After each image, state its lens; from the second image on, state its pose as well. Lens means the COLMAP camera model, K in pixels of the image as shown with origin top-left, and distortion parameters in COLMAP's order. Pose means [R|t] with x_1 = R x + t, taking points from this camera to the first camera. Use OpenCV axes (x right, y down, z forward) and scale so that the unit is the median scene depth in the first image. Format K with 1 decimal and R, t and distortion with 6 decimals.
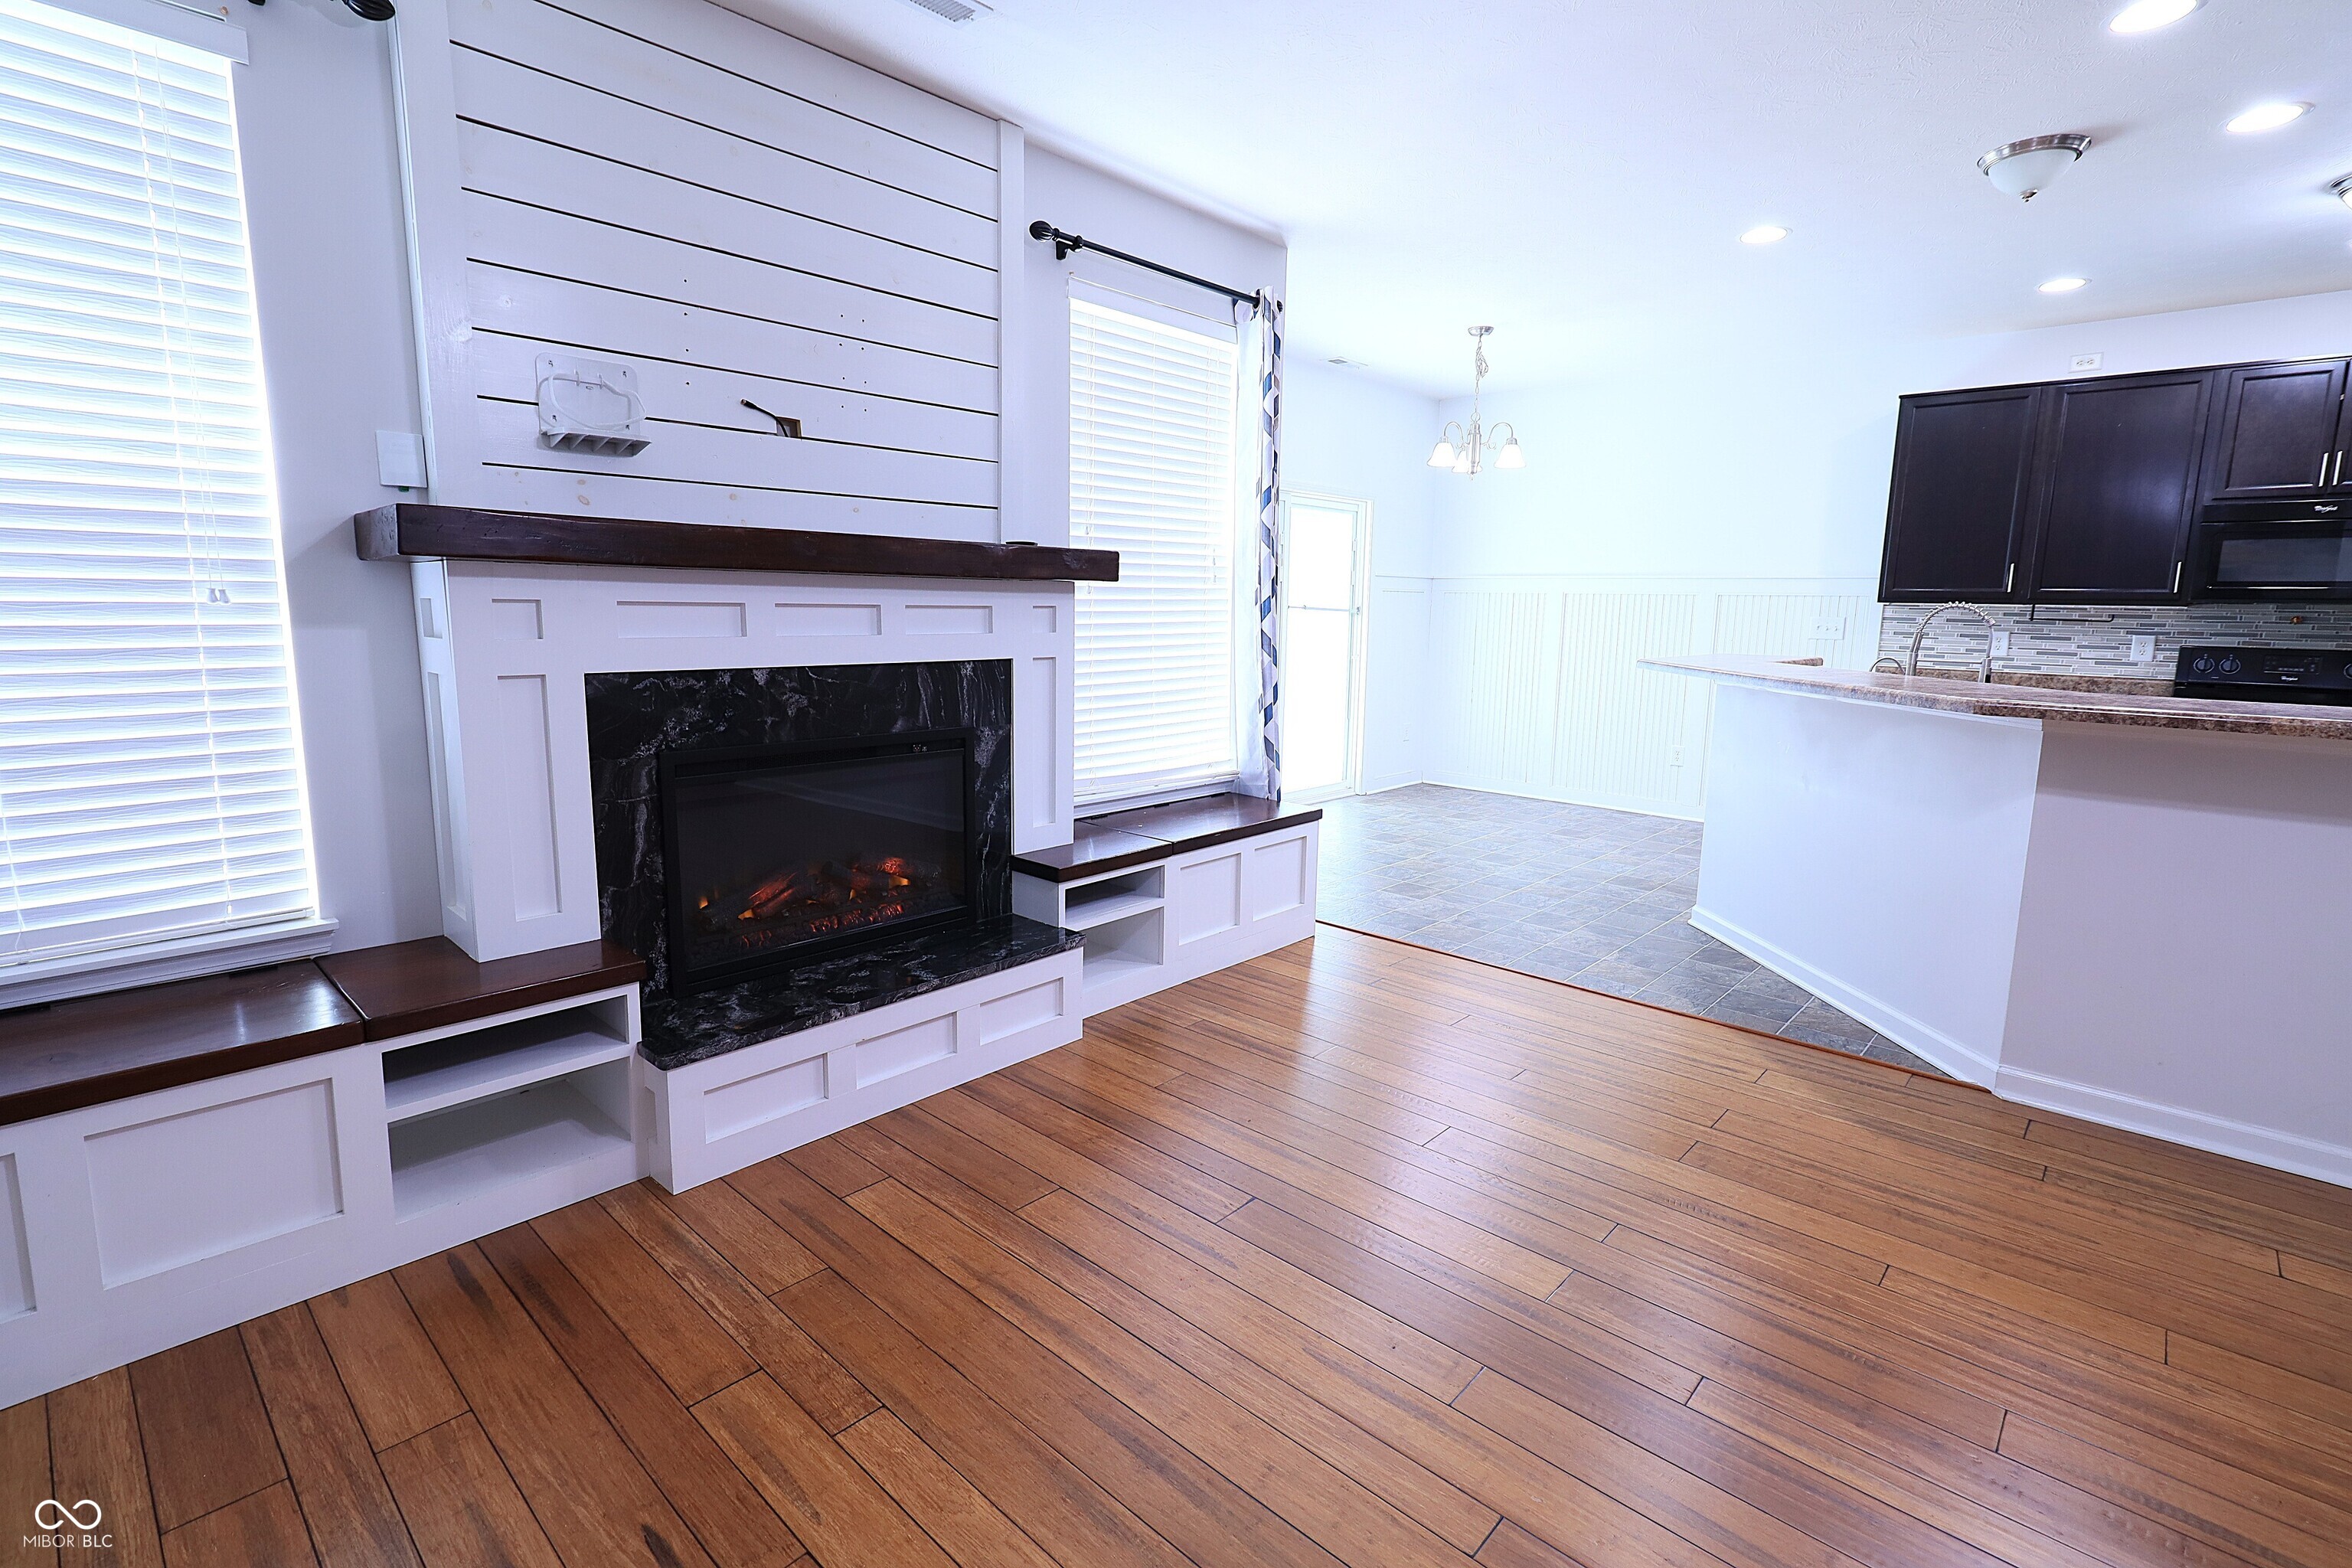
lens RADIAL K [[1087.6, 0, 1177.5], [0, 1087.6, 761.5], [0, 0, 1]] dist [0.004468, -0.000024]
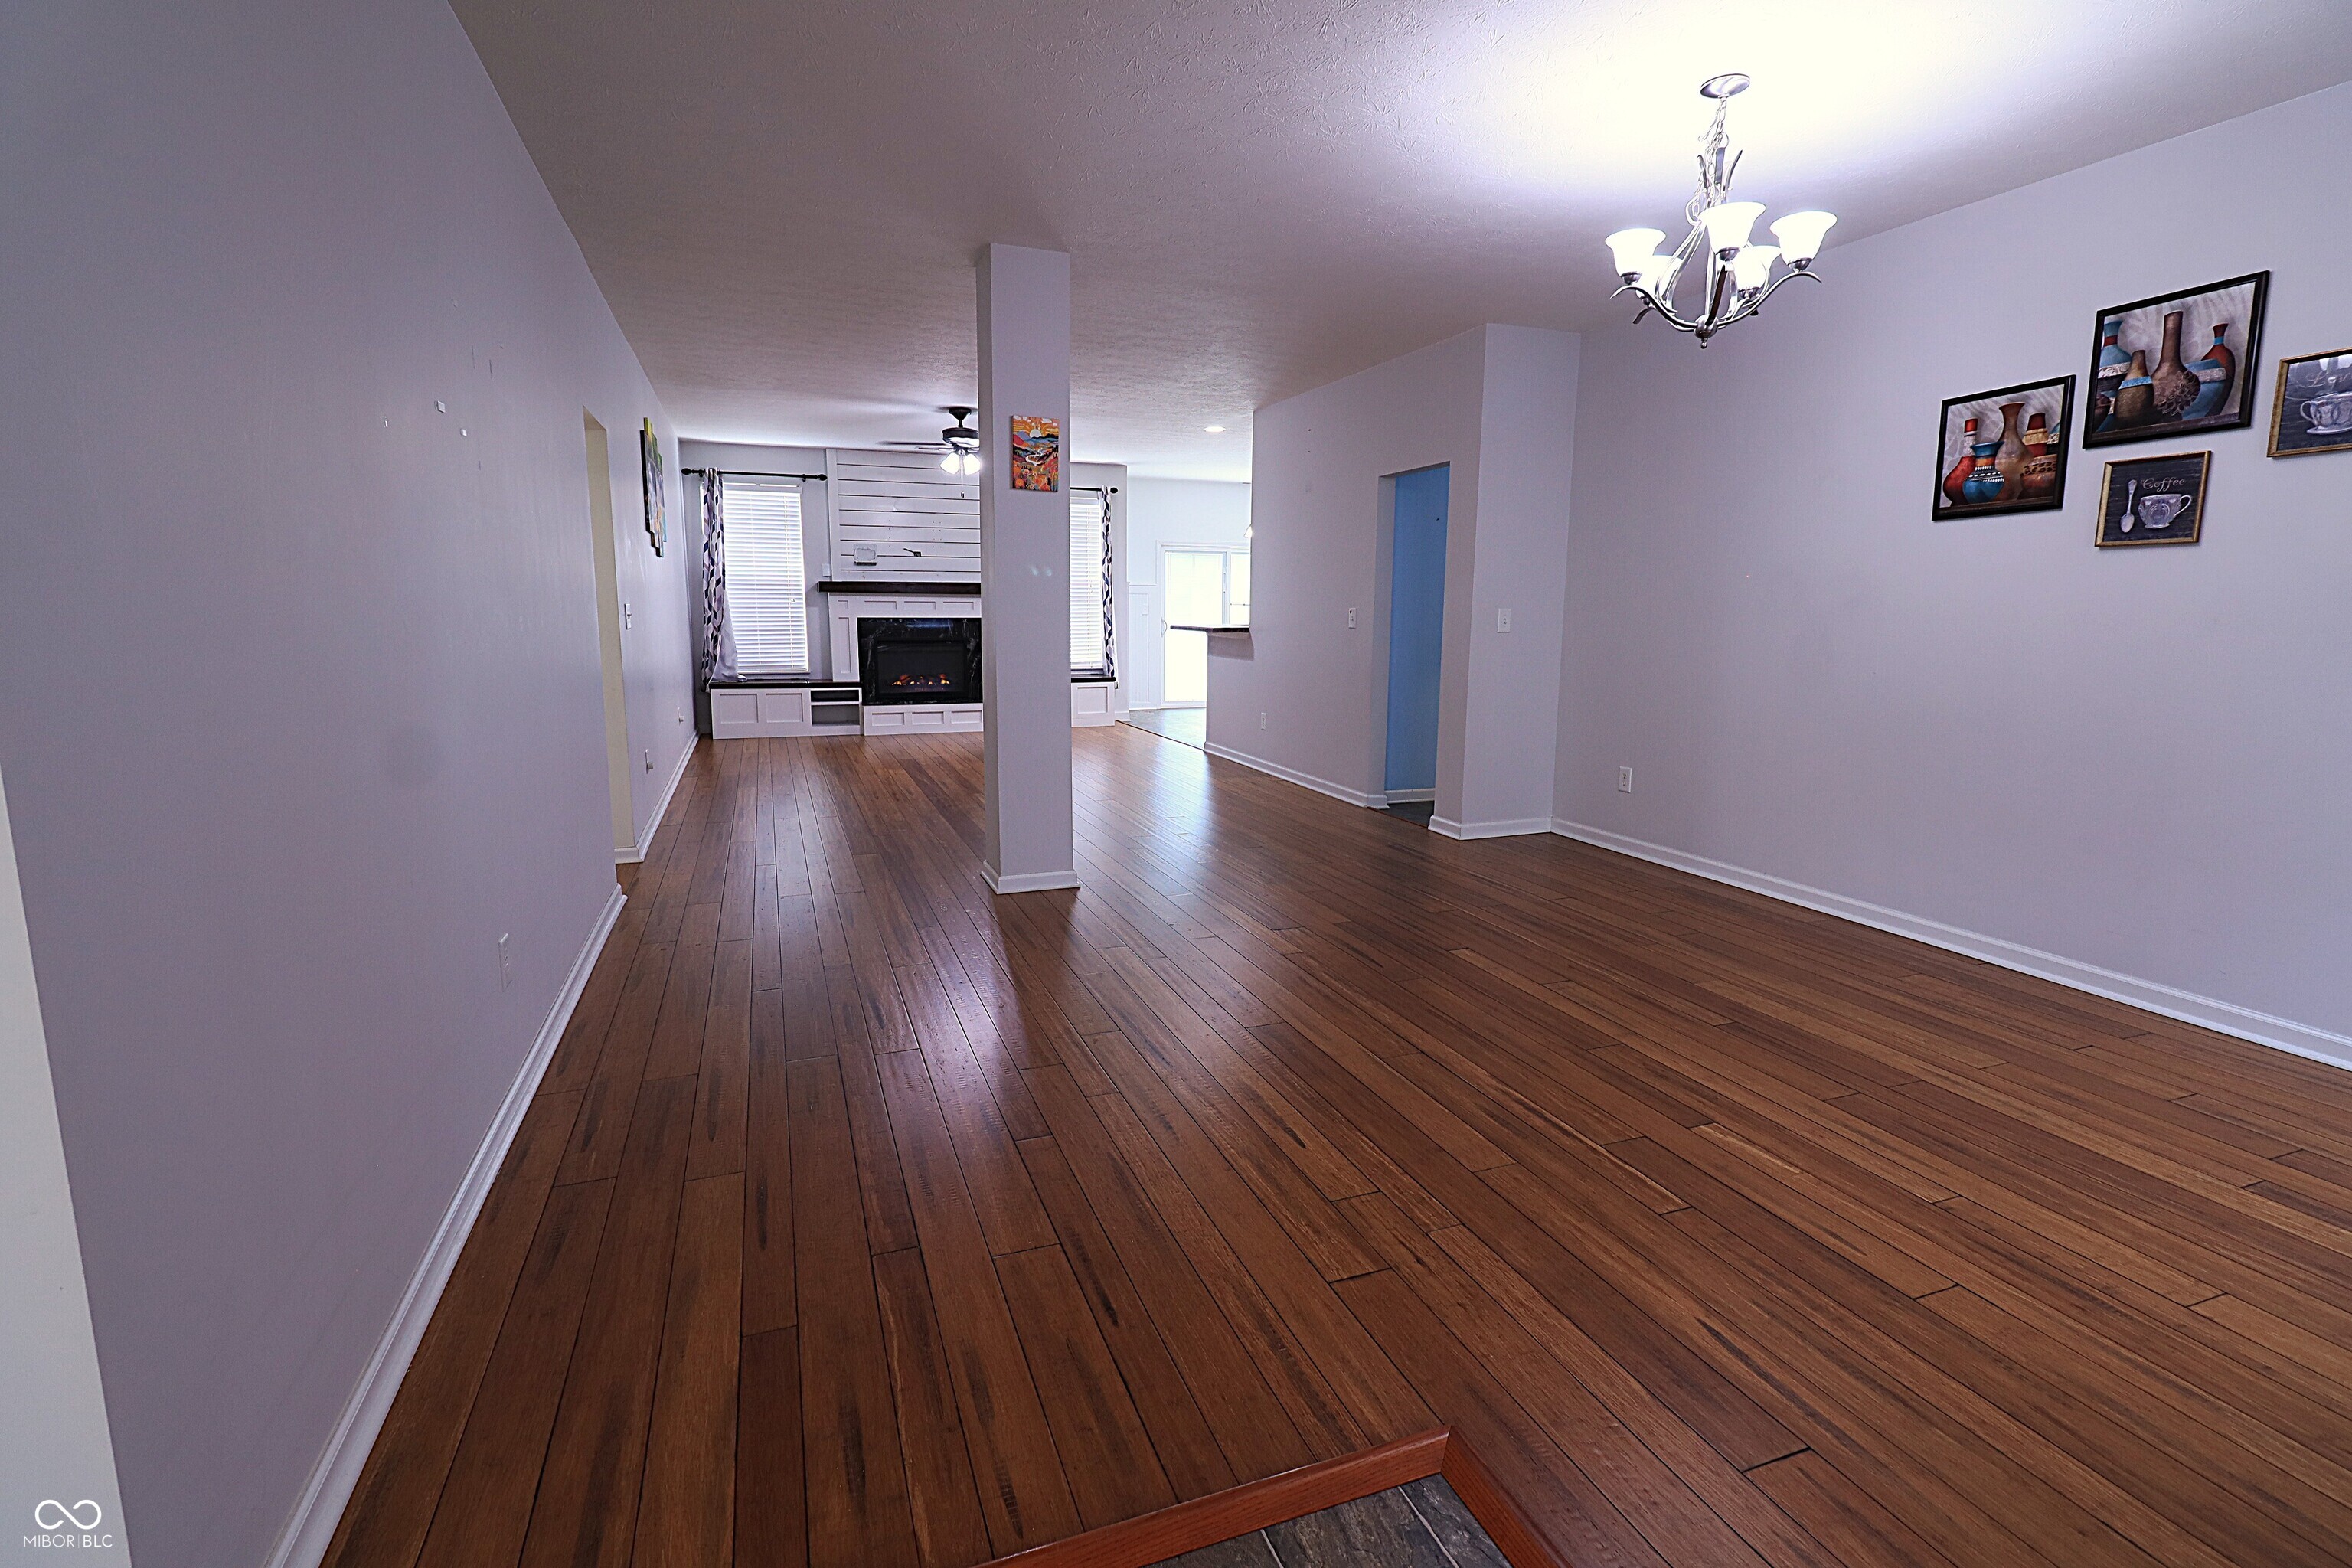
lens RADIAL K [[1087.6, 0, 1172.8], [0, 1087.6, 775.8], [0, 0, 1]] dist [0.004468, -0.000024]
pose [[0.890712, 0.055807, -0.451130, 1.833312], [-0.056374, 0.998335, 0.012196, 0.303242], [0.451060, 0.014569, 0.892375, -1.638880]]
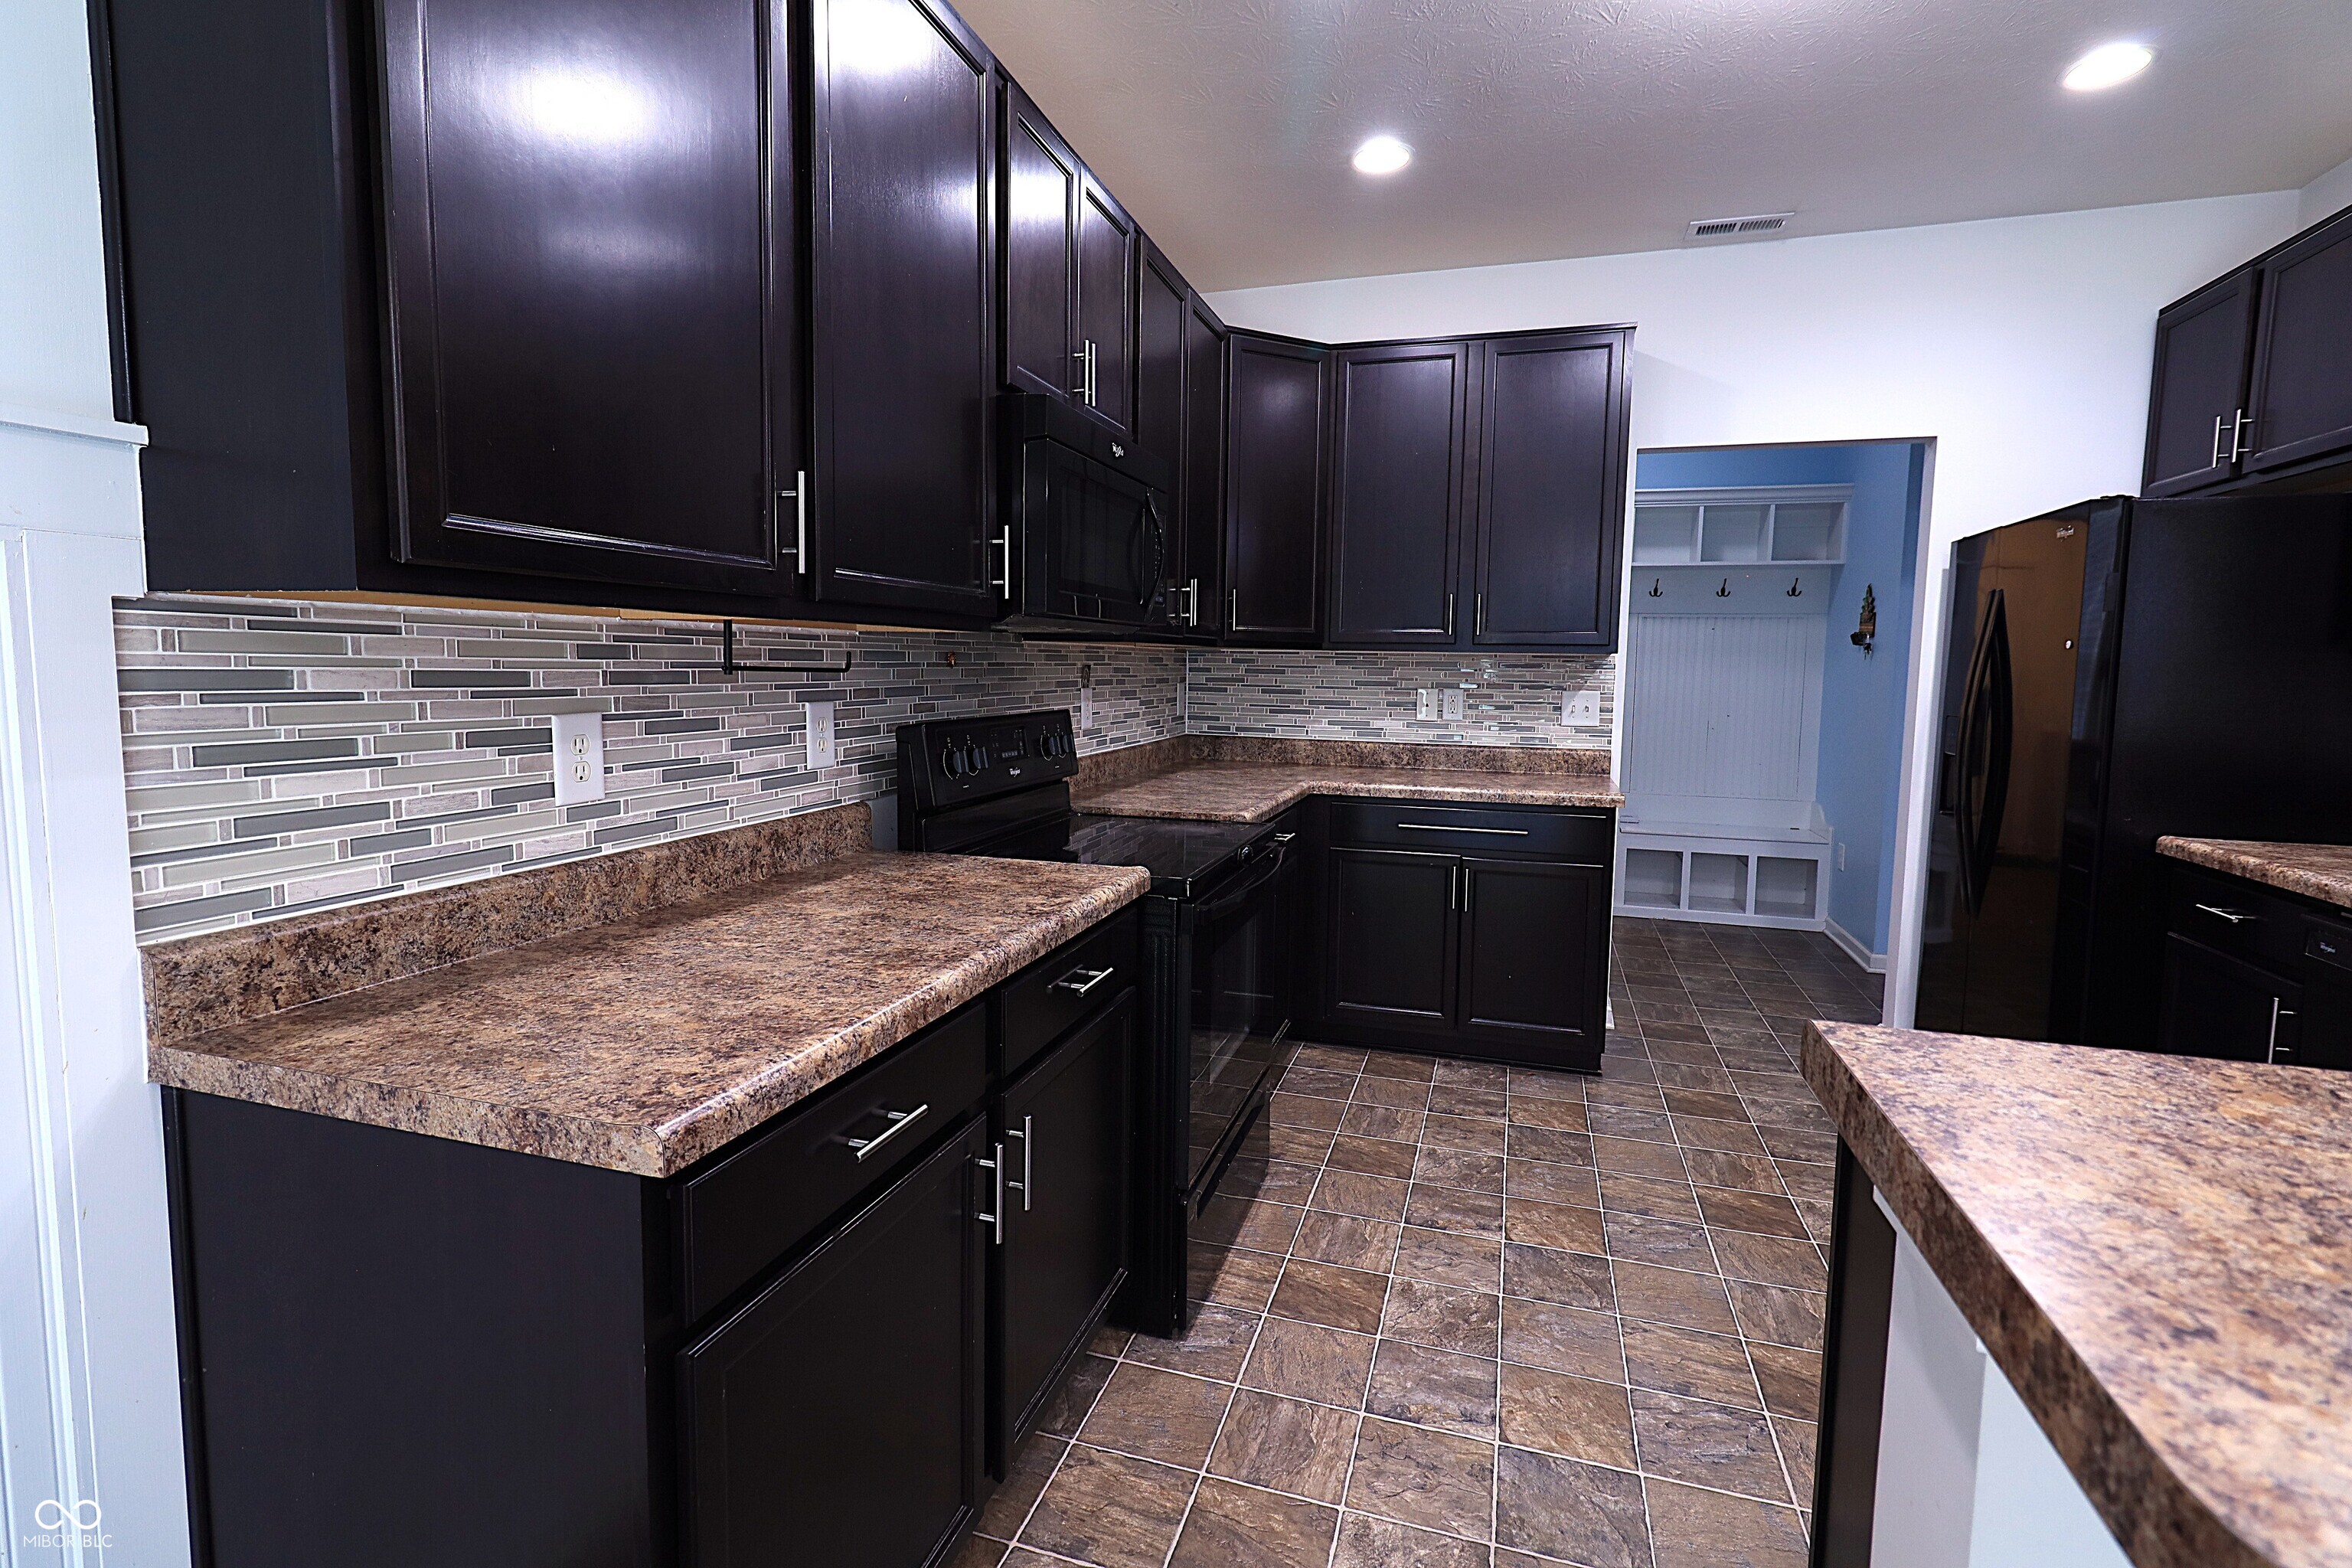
lens RADIAL K [[1087.6, 0, 1177.1], [0, 1087.6, 759.6], [0, 0, 1]] dist [0.004468, -0.000024]
pose [[-0.427647, -0.104247, 0.897915, 0.741345], [0.112336, 0.979499, 0.167220, -0.227075], [-0.896939, 0.172379, -0.407169, 1.625004]]
